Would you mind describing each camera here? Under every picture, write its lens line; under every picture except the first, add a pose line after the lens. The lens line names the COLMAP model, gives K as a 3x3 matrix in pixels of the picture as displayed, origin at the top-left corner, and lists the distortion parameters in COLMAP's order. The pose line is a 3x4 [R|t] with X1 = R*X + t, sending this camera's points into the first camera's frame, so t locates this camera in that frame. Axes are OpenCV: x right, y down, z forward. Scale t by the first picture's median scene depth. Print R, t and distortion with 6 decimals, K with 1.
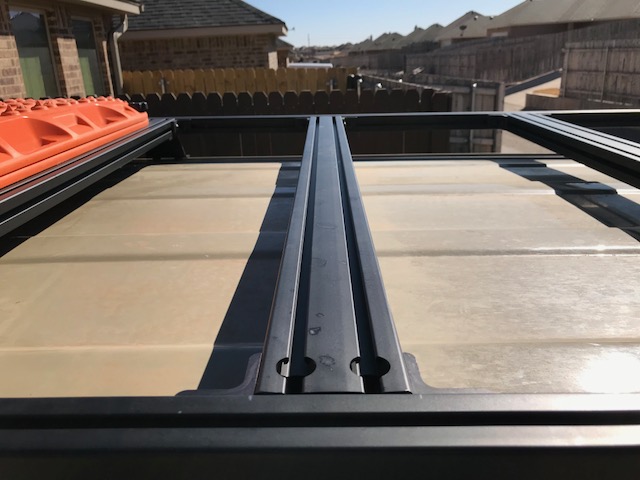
lens RADIAL K [[544.1, 0, 320.0], [0, 544.1, 240.0], [0, 0, 1]] dist [-0.020649, 0.021370]
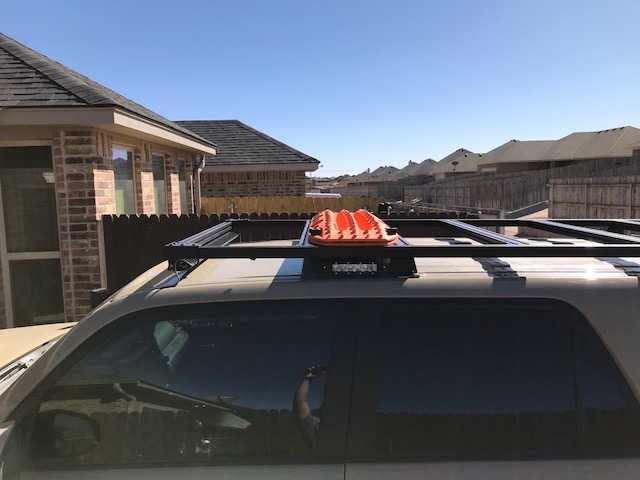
lens RADIAL K [[544.1, 0, 320.0], [0, 544.1, 240.0], [0, 0, 1]] dist [-0.020649, 0.021370]
pose [[0.999871, 0.014766, 0.006373, -0.043347], [-0.012950, 0.974192, -0.225348, 0.030359], [-0.009536, 0.225236, 0.974257, -0.097220]]
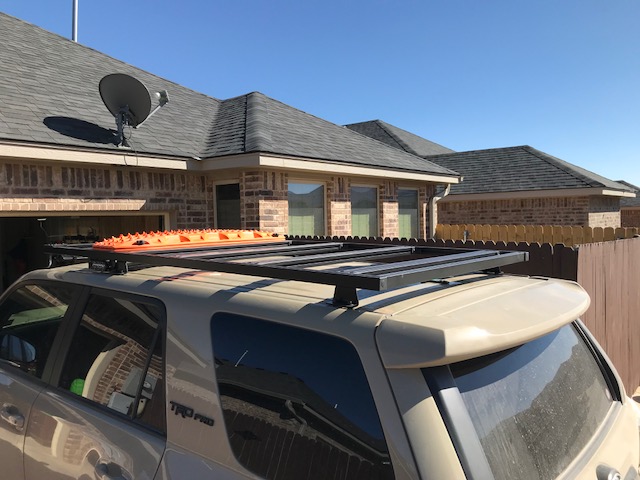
lens RADIAL K [[532.1, 0, 307.6], [0, 532.1, 240.9], [0, 0, 1]] dist [0.137242, -0.331643]
pose [[0.752673, 0.050628, -0.656445, 0.120193], [-0.224829, 0.956870, -0.183988, 0.018600], [0.618818, 0.286071, 0.731593, -0.066853]]
